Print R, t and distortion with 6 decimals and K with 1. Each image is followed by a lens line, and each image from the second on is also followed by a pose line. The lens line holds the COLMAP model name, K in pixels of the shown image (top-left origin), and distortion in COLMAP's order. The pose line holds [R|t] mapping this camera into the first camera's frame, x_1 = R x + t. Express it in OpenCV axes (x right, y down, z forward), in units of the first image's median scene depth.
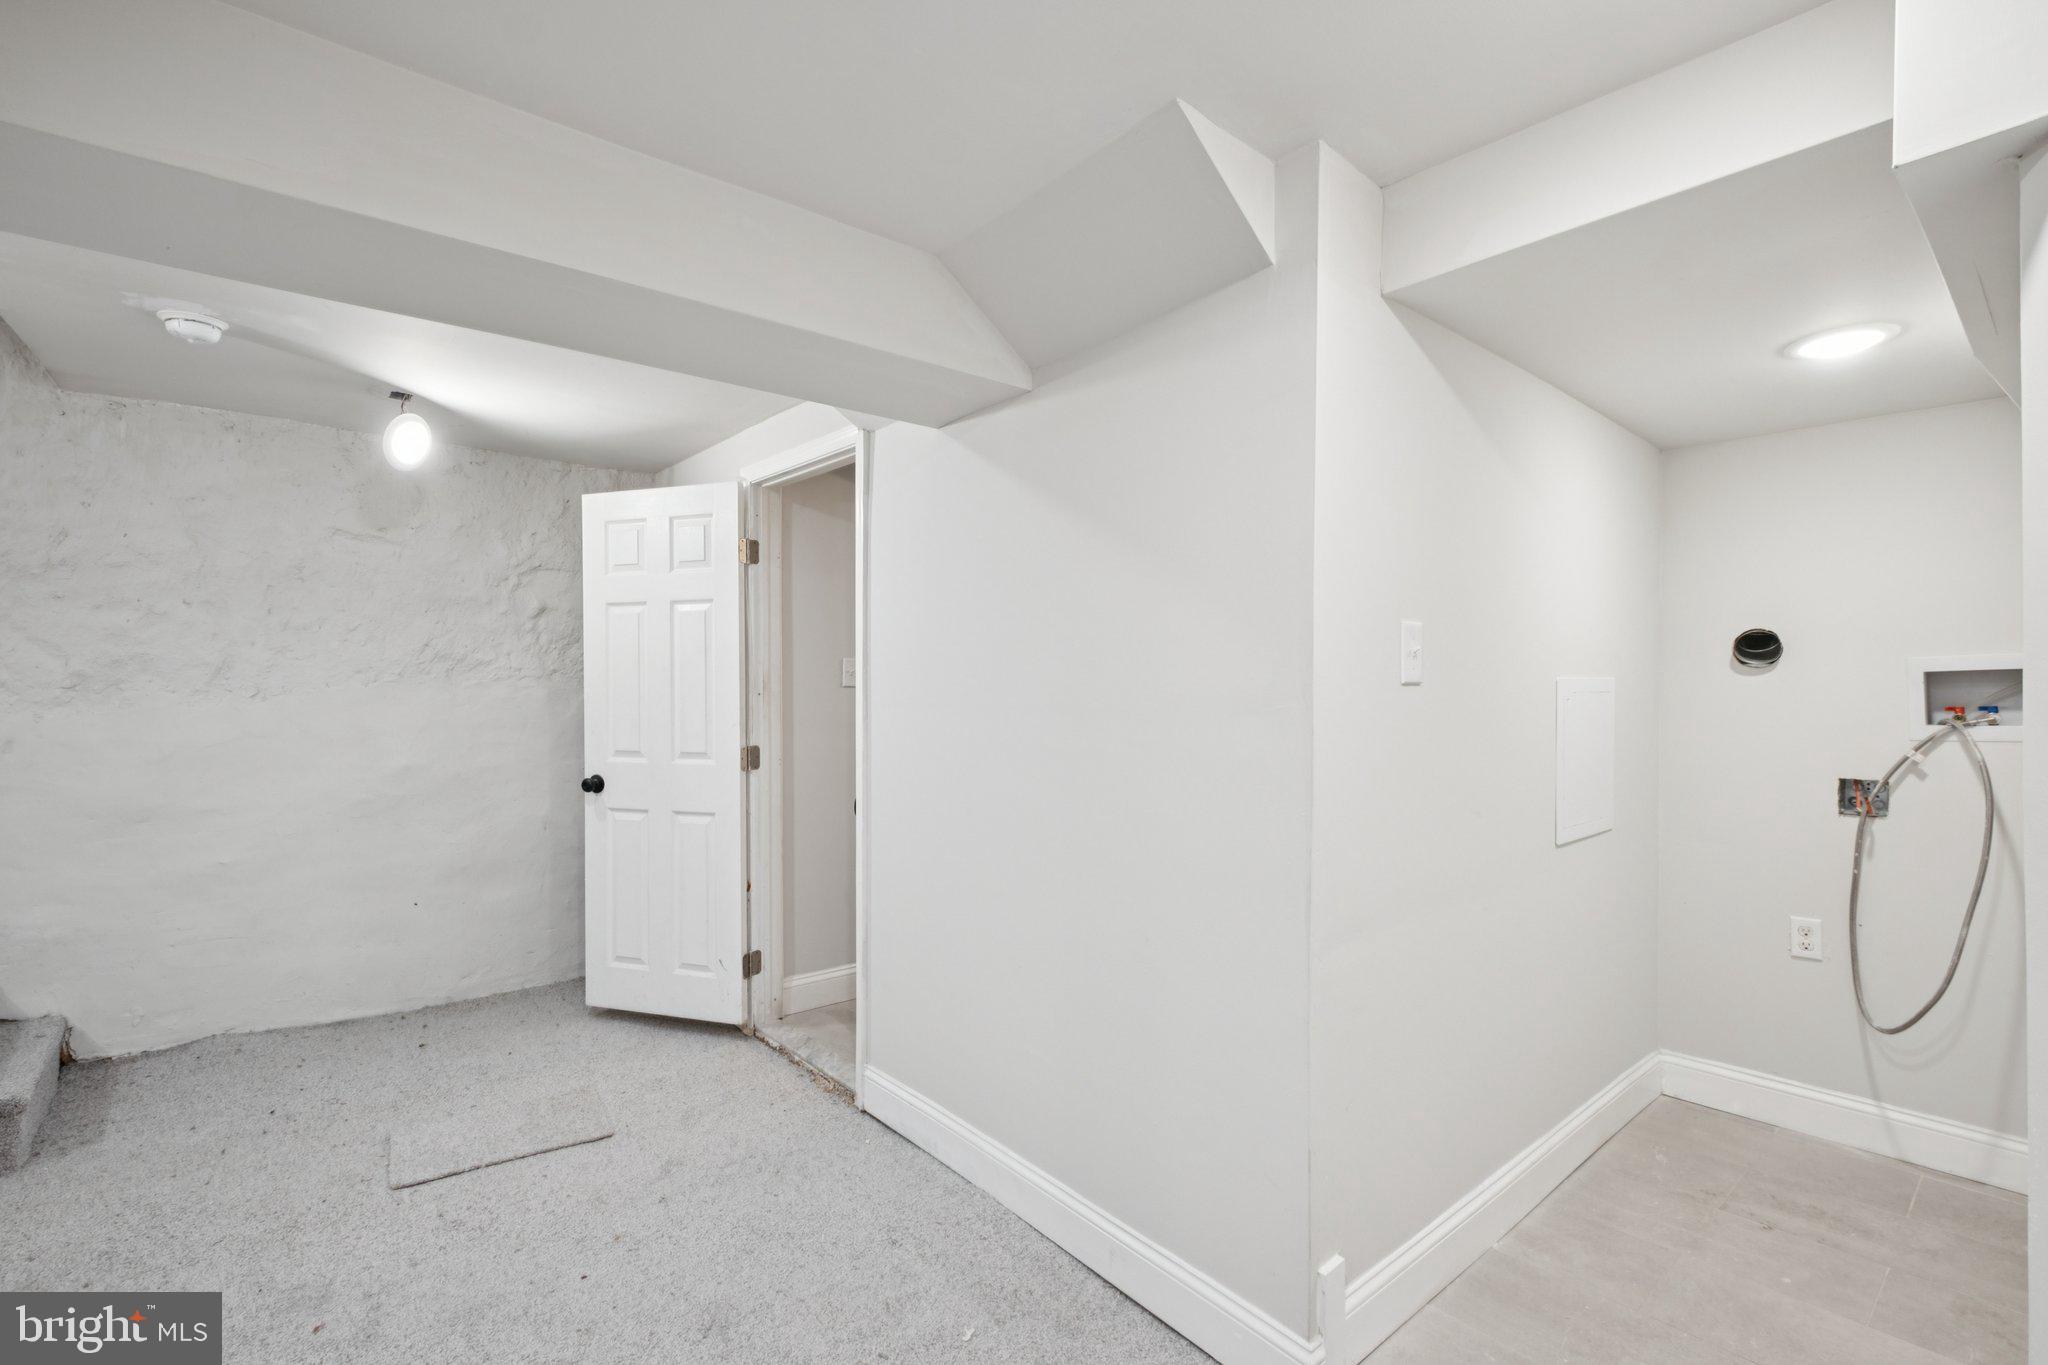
lens RADIAL K [[902.0, 0, 1028.2], [0, 902.0, 684.1], [0, 0, 1]] dist [-0.002446, 0.001741]
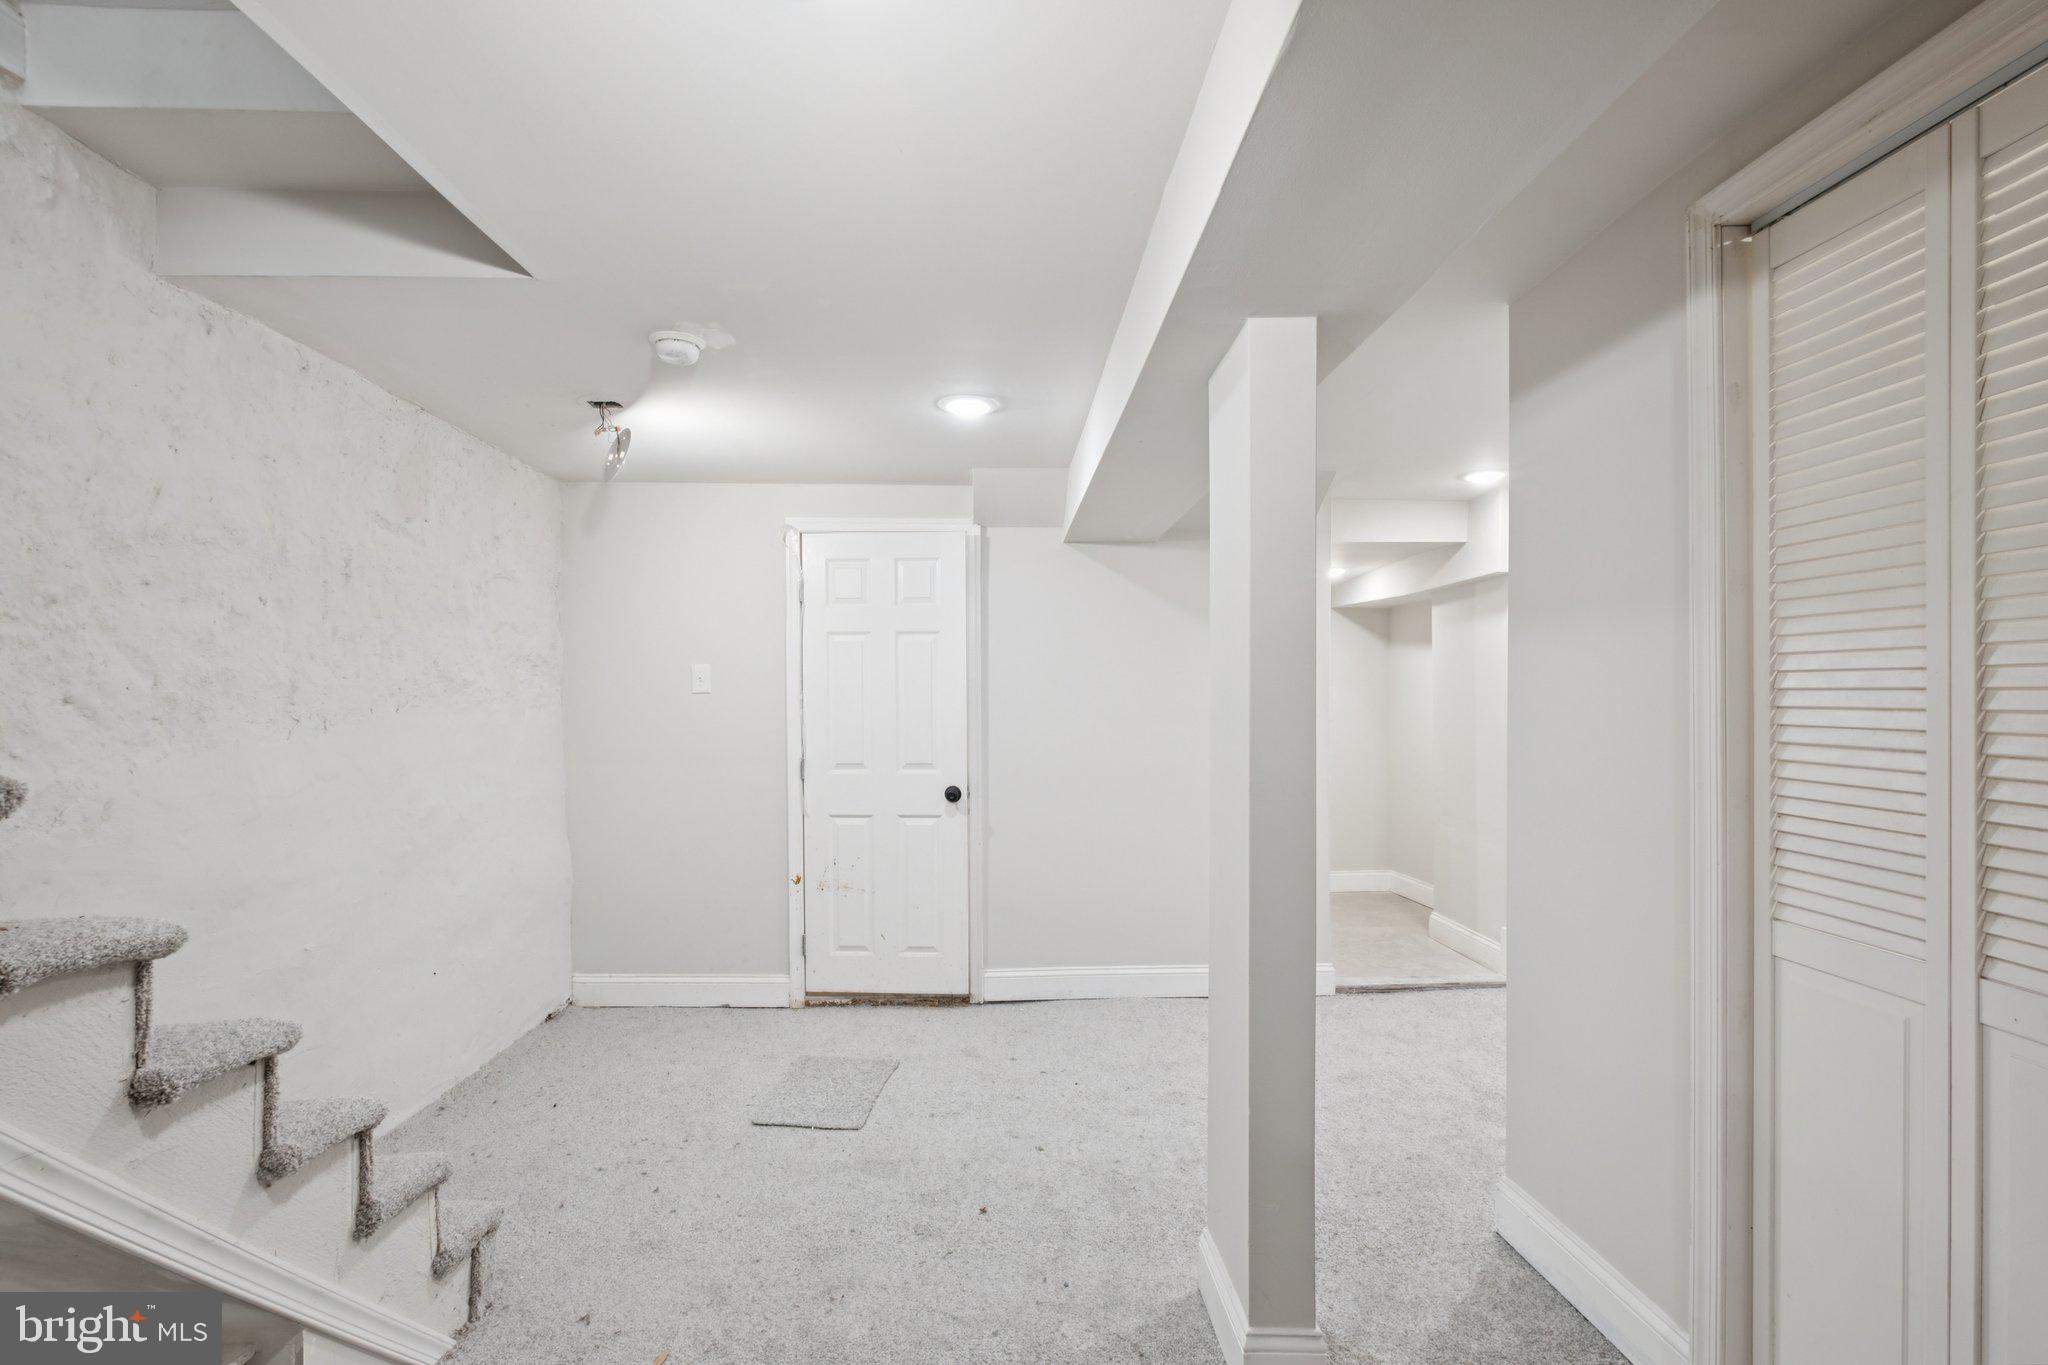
lens RADIAL K [[902.0, 0, 1024.0], [0, 902.0, 688.7], [0, 0, 1]] dist [-0.002446, 0.001741]
pose [[0.655126, 0.008194, 0.755475, -1.136296], [0.013132, 0.999667, -0.022230, 0.004681], [-0.755405, 0.024484, 0.654800, 0.075404]]
